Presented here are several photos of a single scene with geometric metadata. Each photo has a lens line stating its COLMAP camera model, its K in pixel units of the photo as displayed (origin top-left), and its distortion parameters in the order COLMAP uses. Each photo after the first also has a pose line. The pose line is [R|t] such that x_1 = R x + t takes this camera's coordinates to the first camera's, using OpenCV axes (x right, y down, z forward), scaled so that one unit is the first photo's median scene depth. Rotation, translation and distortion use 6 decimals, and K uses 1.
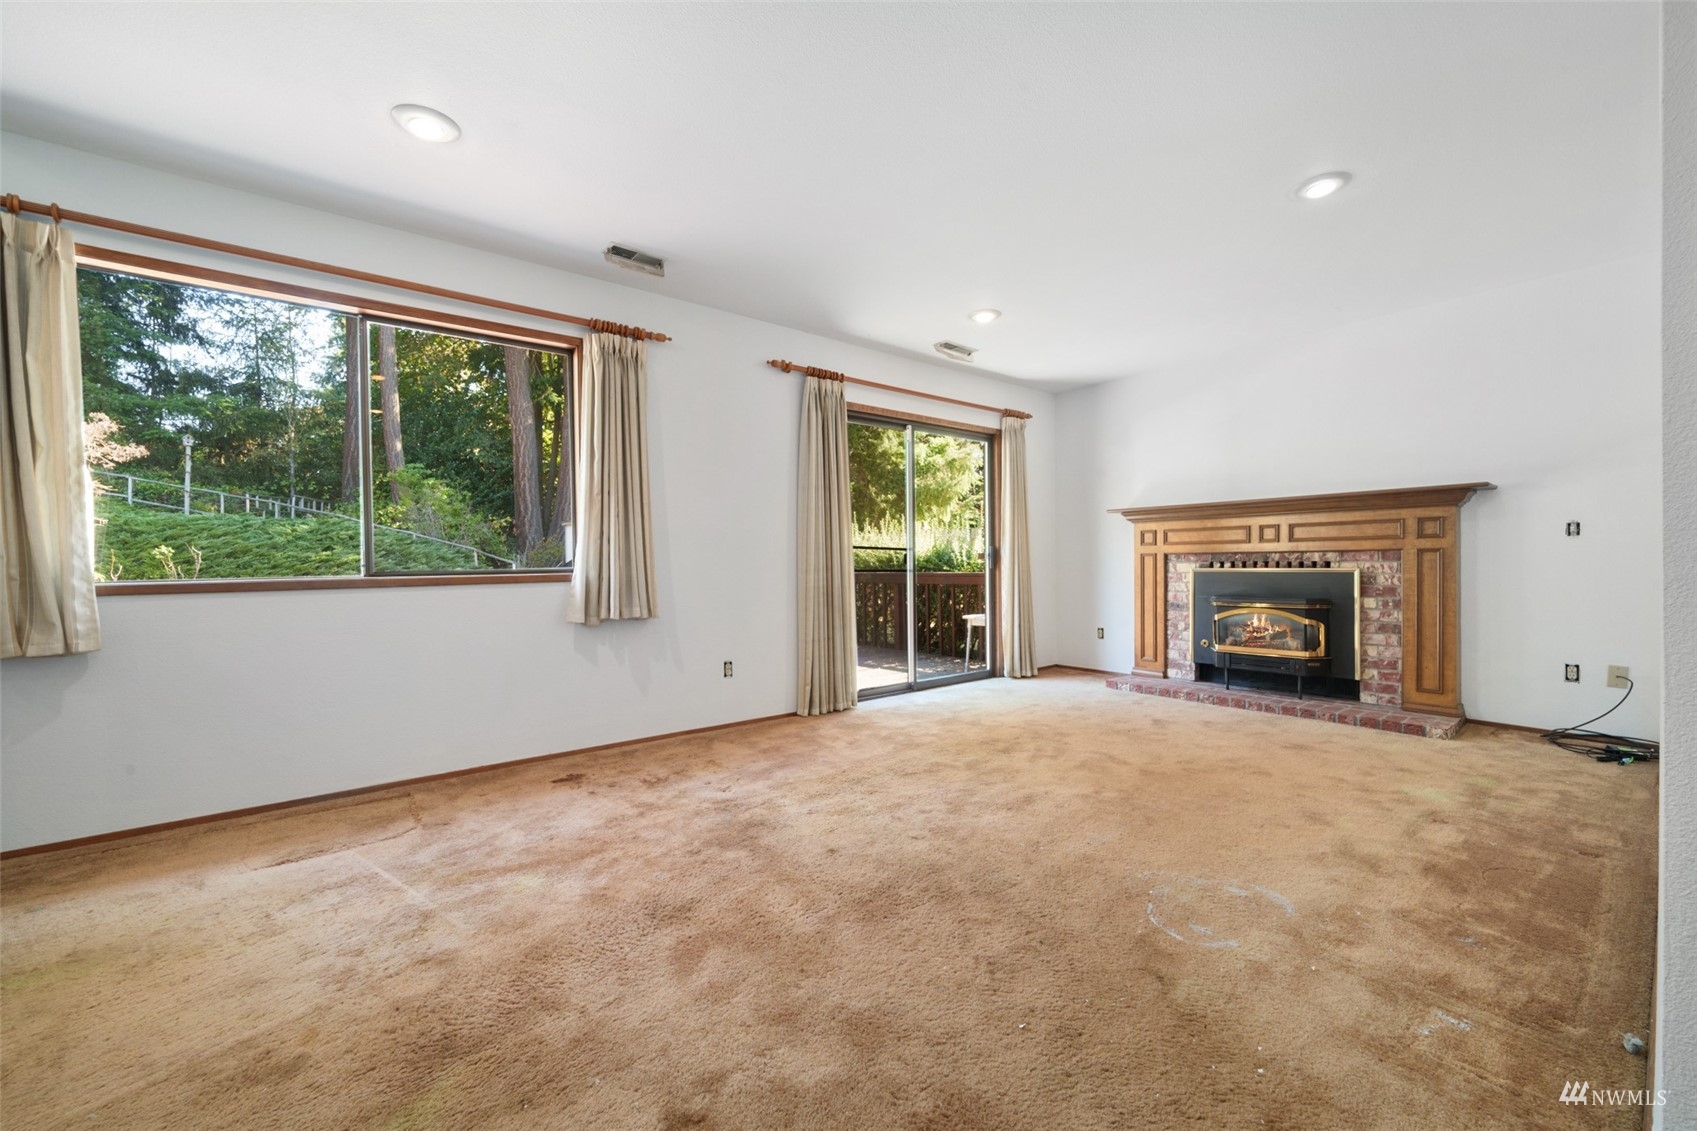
lens RADIAL K [[667.6, 0, 849.9], [0, 667.6, 566.2], [0, 0, 1]] dist [-0.003340, -0.000234]
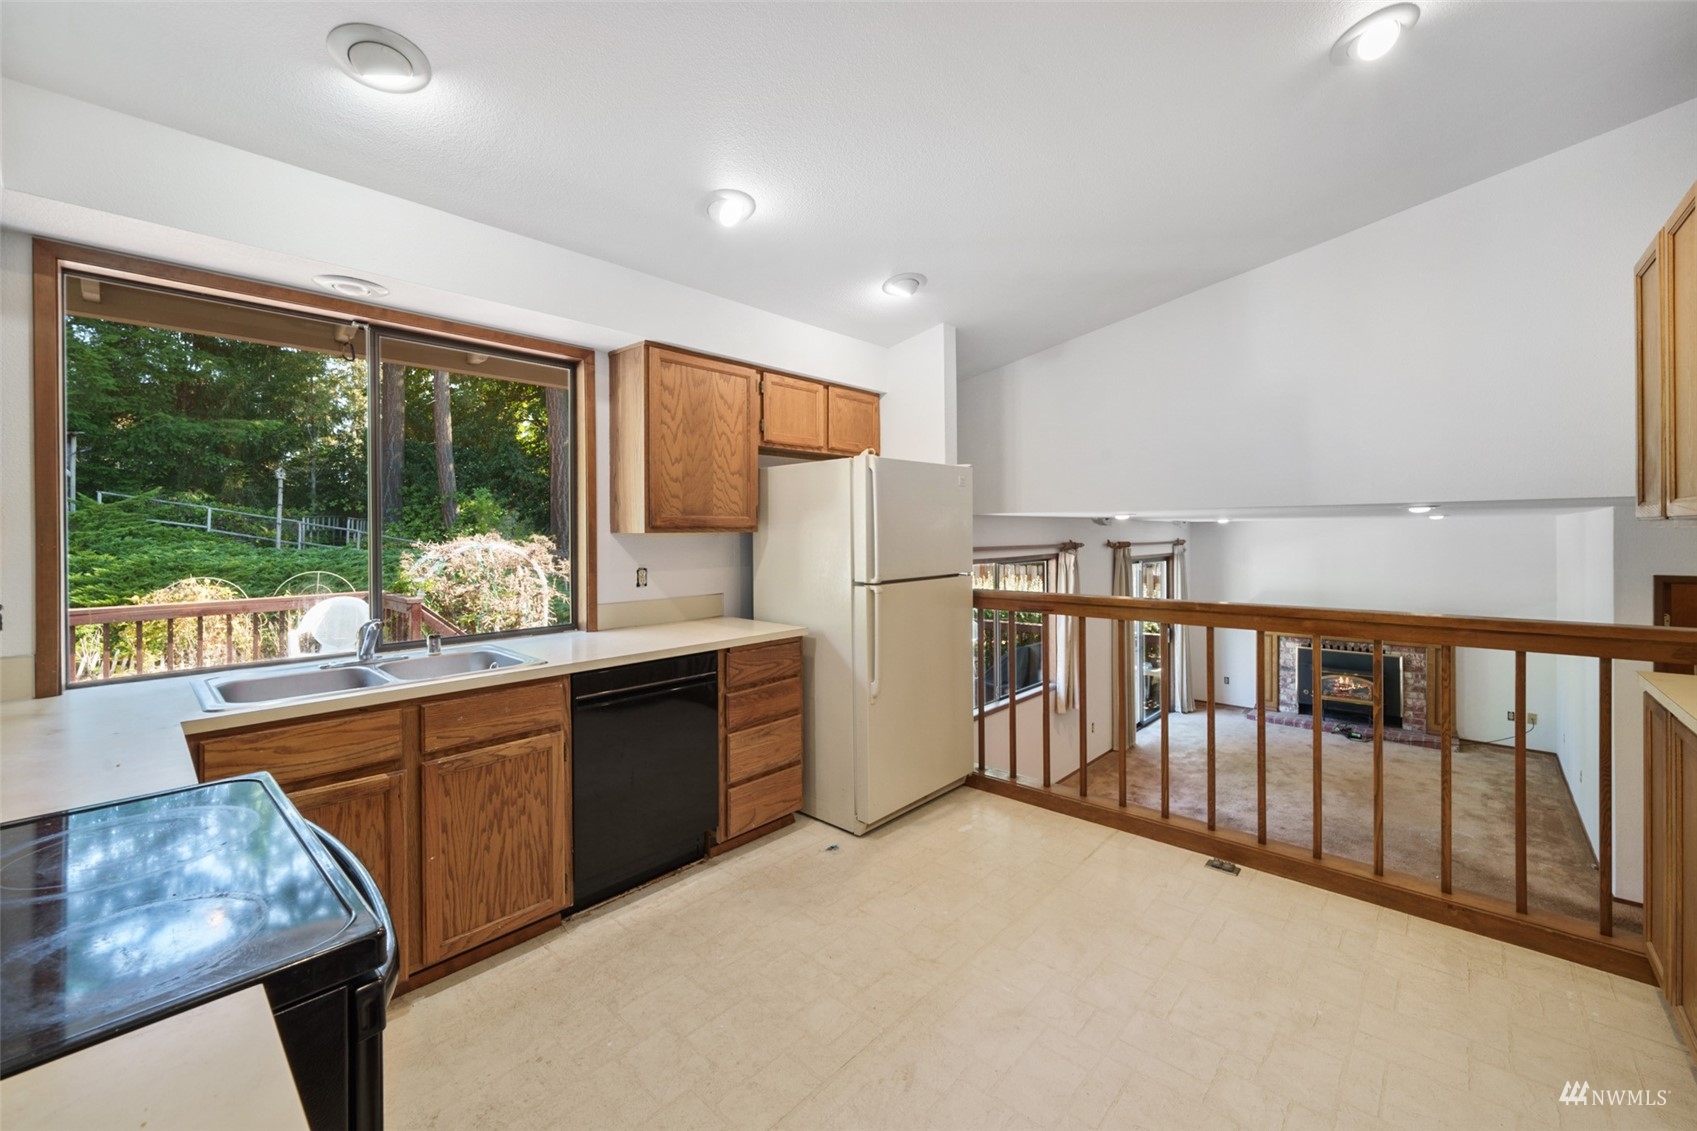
lens RADIAL K [[667.6, 0, 852.7], [0, 667.6, 535.5], [0, 0, 1]] dist [-0.003340, -0.000234]
pose [[0.985617, 0.005464, 0.168907, -0.972366], [-0.003998, 0.999951, -0.009023, -0.286439], [-0.168949, 0.008218, 0.985591, -0.516389]]
